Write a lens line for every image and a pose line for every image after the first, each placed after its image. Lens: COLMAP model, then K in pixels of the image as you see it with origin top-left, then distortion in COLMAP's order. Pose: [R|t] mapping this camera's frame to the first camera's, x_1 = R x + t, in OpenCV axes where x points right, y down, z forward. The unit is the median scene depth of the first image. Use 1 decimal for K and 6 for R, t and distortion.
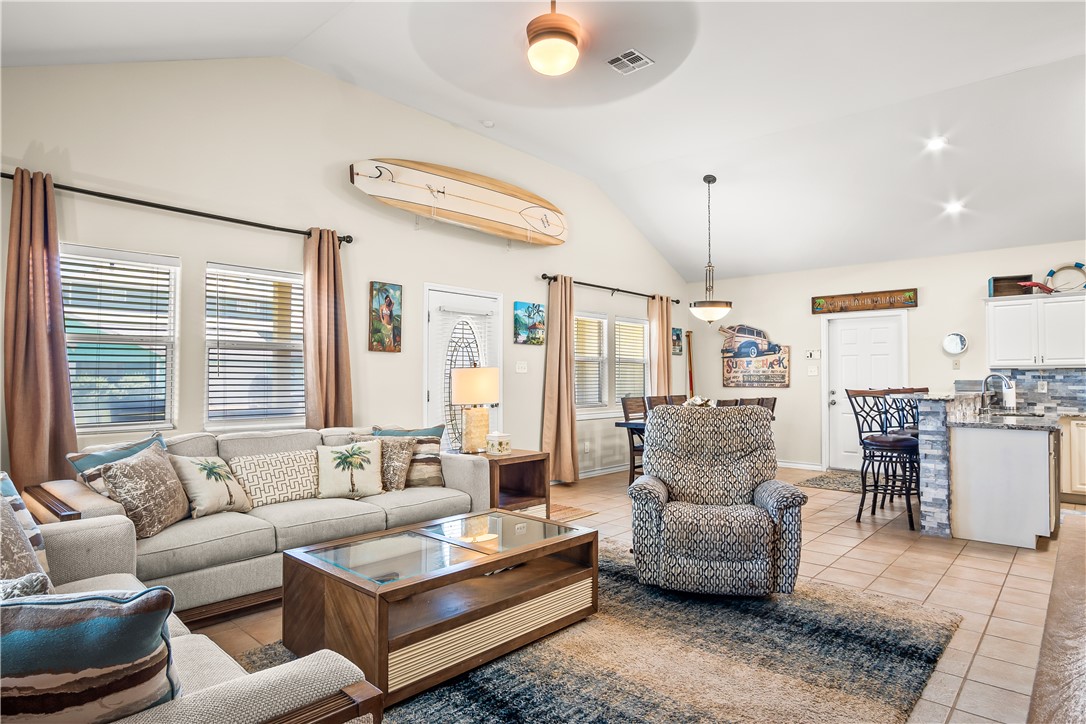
lens RADIAL K [[610.1, 0, 527.5], [0, 610.1, 362.2], [0, 0, 1]] dist [-0.036862, 0.008863]
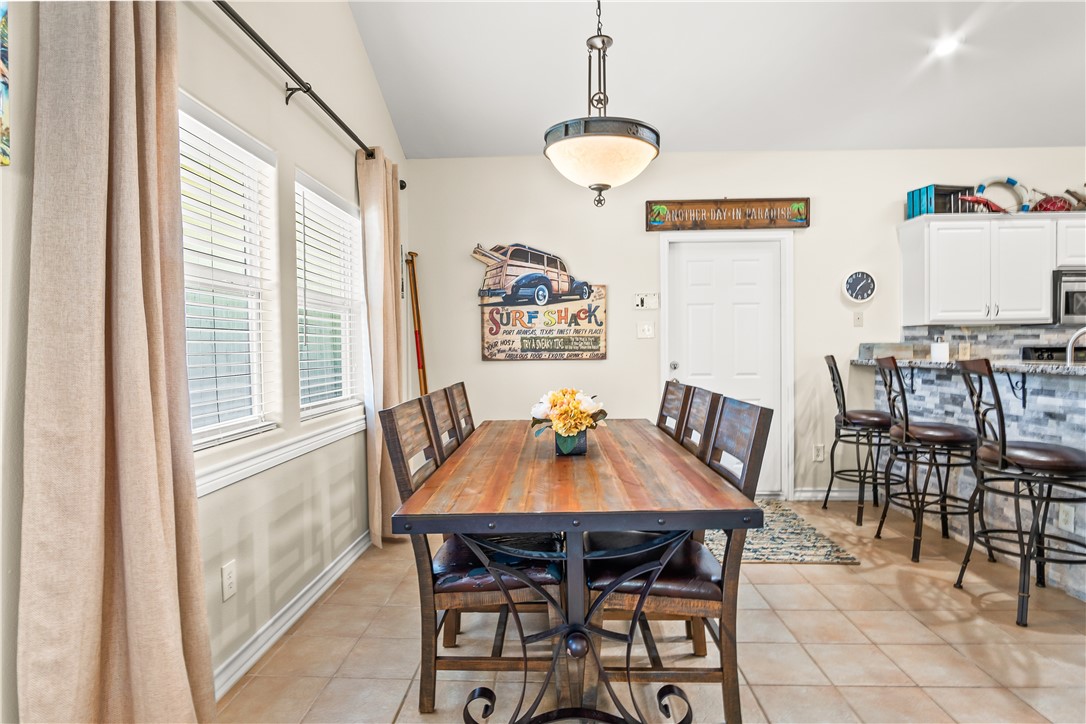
lens RADIAL K [[586.5, 0, 541.2], [0, 586.5, 367.3], [0, 0, 1]] dist [-0.028611, 0.003565]
pose [[0.757382, -0.032133, 0.652181, 0.036525], [-0.004726, 0.998493, 0.054683, 0.024711], [-0.652955, -0.044498, 0.756089, 0.788493]]
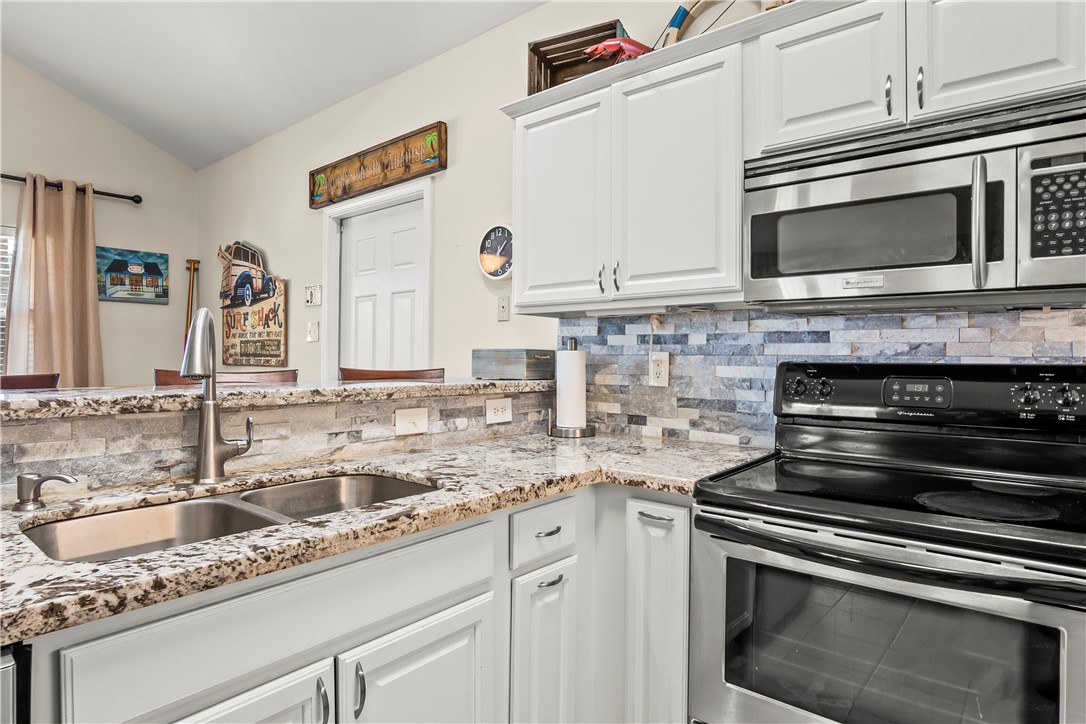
lens RADIAL K [[610.1, 0, 527.5], [0, 610.1, 362.2], [0, 0, 1]] dist [-0.036862, 0.008863]
pose [[0.998849, 0.001821, 0.047932, 0.754717], [-0.003598, 0.999308, 0.037010, 0.024867], [-0.047832, -0.037139, 0.998165, 0.648180]]
